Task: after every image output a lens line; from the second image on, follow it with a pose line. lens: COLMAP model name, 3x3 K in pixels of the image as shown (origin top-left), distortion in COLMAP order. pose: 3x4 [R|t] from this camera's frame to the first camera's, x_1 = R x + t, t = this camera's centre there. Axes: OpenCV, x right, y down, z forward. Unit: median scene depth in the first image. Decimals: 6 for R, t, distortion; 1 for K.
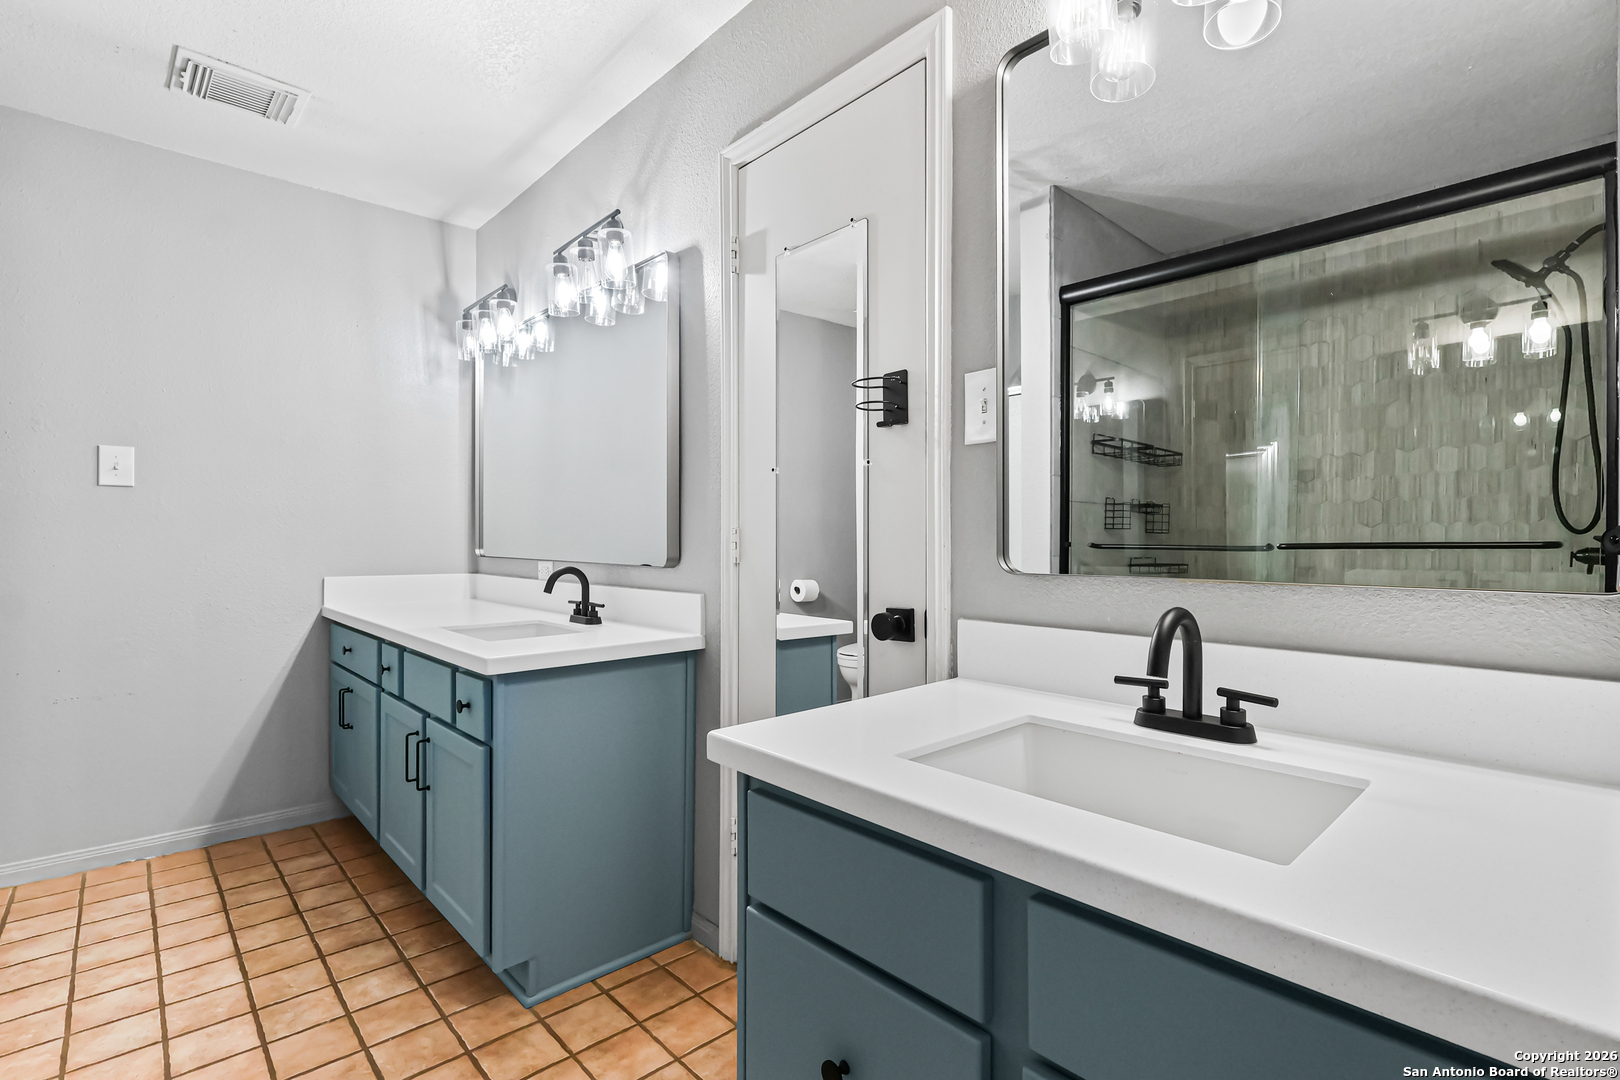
lens RADIAL K [[749.5, 0, 807.1], [0, 749.5, 544.8], [0, 0, 1]] dist [-0.000528, 0.002201]
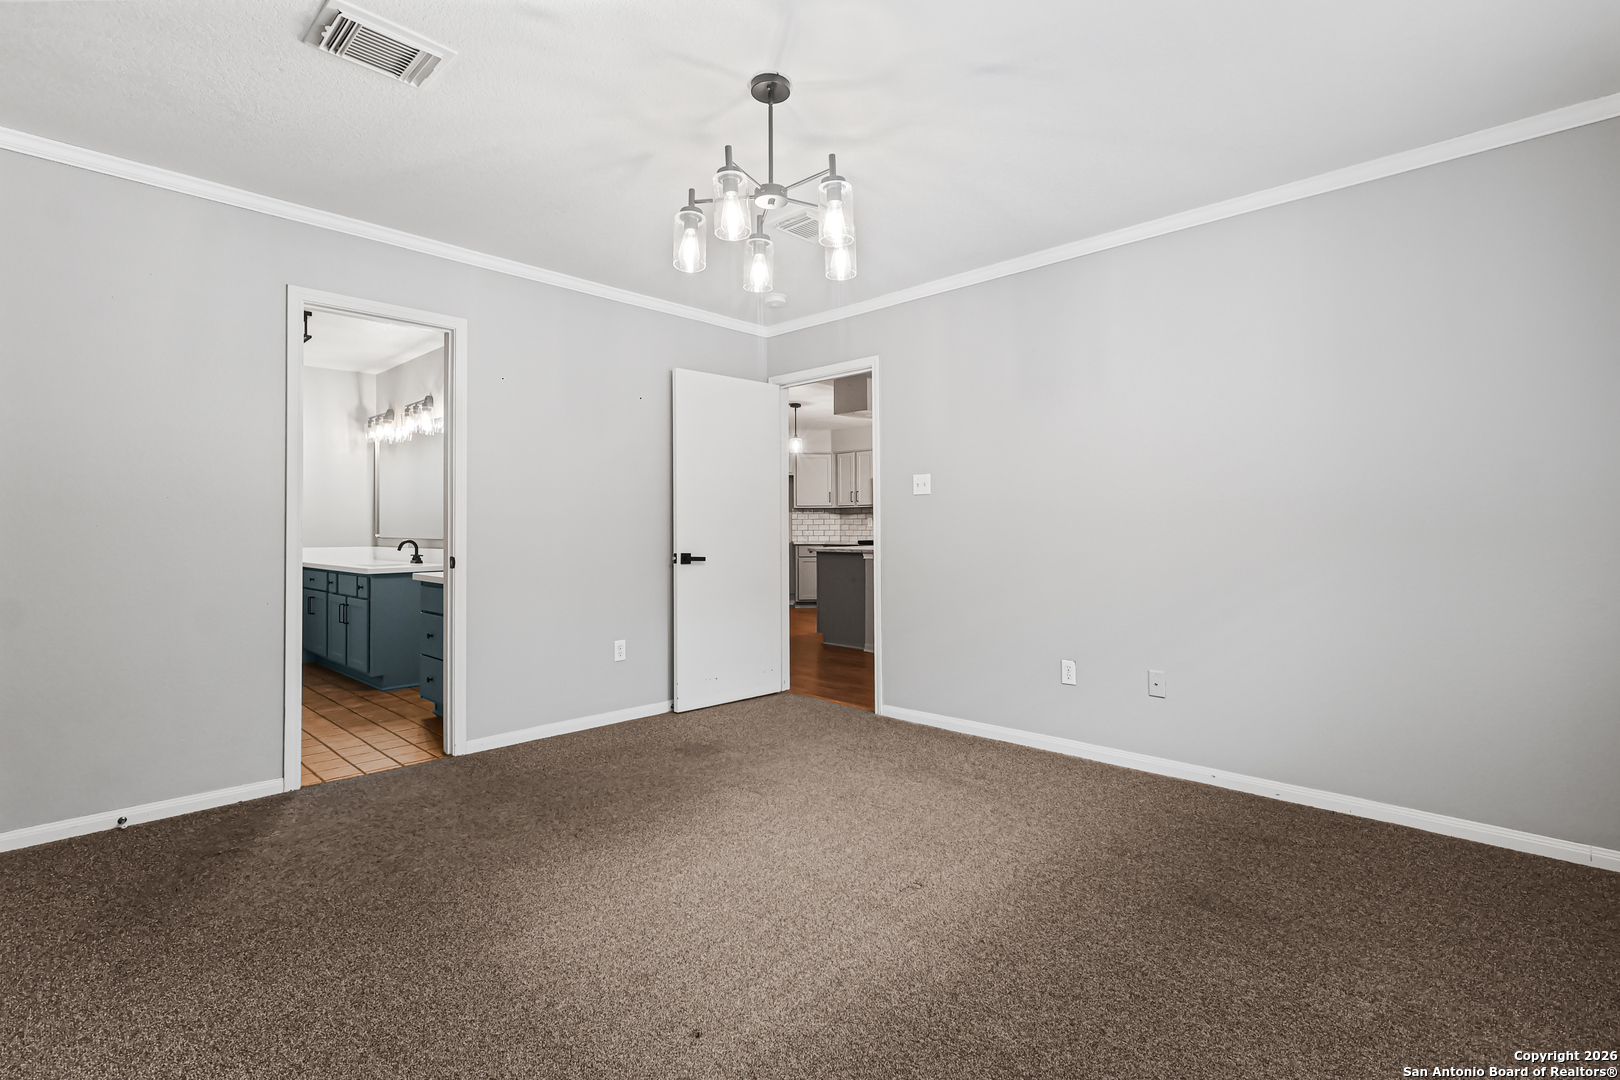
lens RADIAL K [[749.5, 0, 815.6], [0, 749.5, 532.6], [0, 0, 1]] dist [-0.000528, 0.002201]
pose [[0.997181, -0.001577, 0.075011, 0.792777], [0.001974, 0.999984, -0.005217, 0.018665], [-0.075002, 0.005351, 0.997169, -1.483359]]
